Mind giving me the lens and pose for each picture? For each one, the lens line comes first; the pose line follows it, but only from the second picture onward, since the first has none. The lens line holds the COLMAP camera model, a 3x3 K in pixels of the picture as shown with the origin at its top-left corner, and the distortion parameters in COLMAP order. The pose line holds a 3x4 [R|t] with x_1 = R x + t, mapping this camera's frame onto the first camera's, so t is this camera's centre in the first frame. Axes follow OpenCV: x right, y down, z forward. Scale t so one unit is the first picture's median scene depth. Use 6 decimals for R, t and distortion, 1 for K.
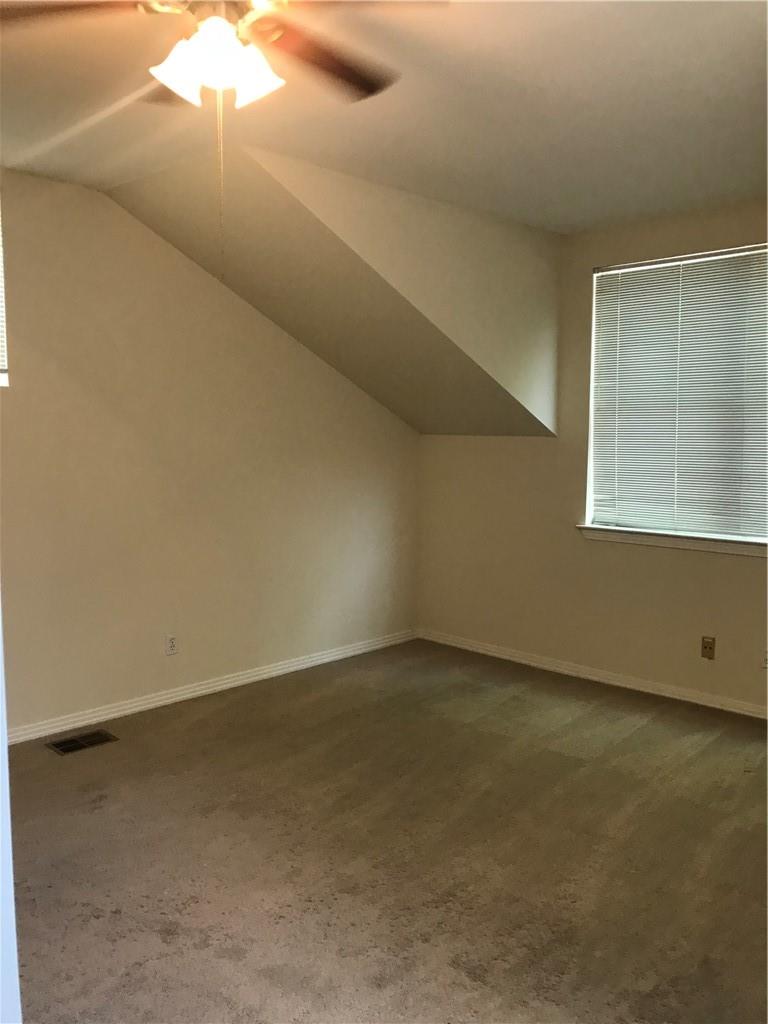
lens RADIAL K [[845.5, 0, 379.2], [0, 845.5, 509.3], [0, 0, 1]] dist [0.045930, -0.100891]
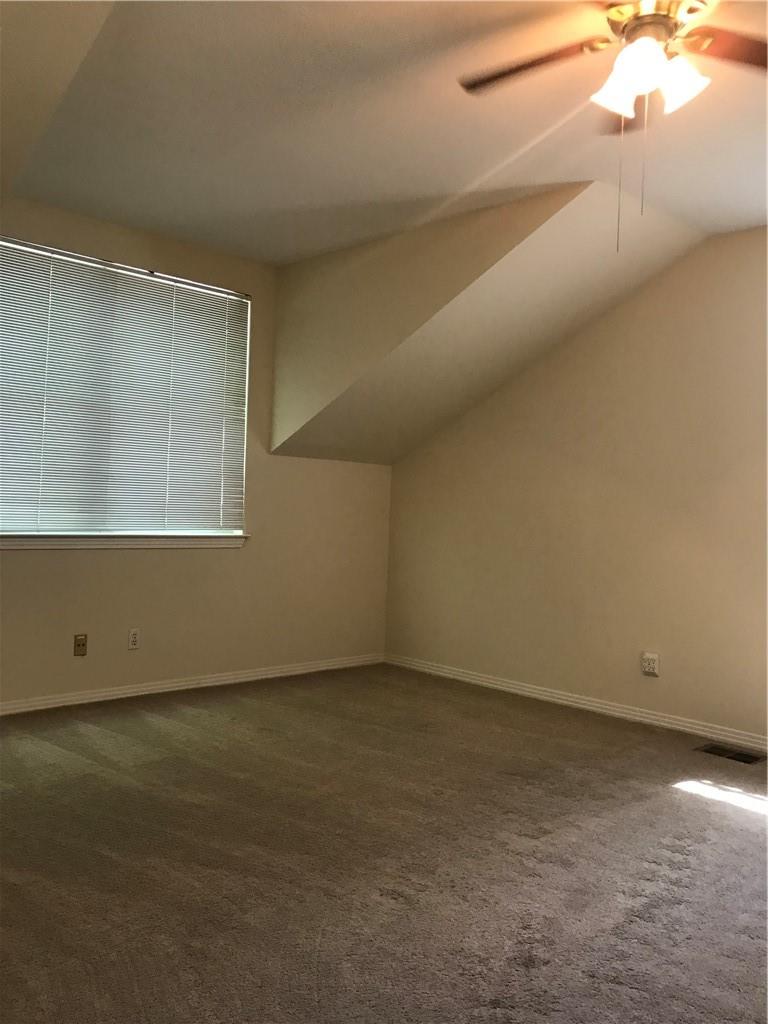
lens RADIAL K [[845.5, 0, 380.1], [0, 845.5, 513.8], [0, 0, 1]] dist [0.045930, -0.100891]
pose [[0.020218, -0.008780, 0.999757, -0.629423], [0.054424, 0.998488, 0.007668, 0.019693], [-0.998313, 0.054256, 0.020665, 0.634785]]
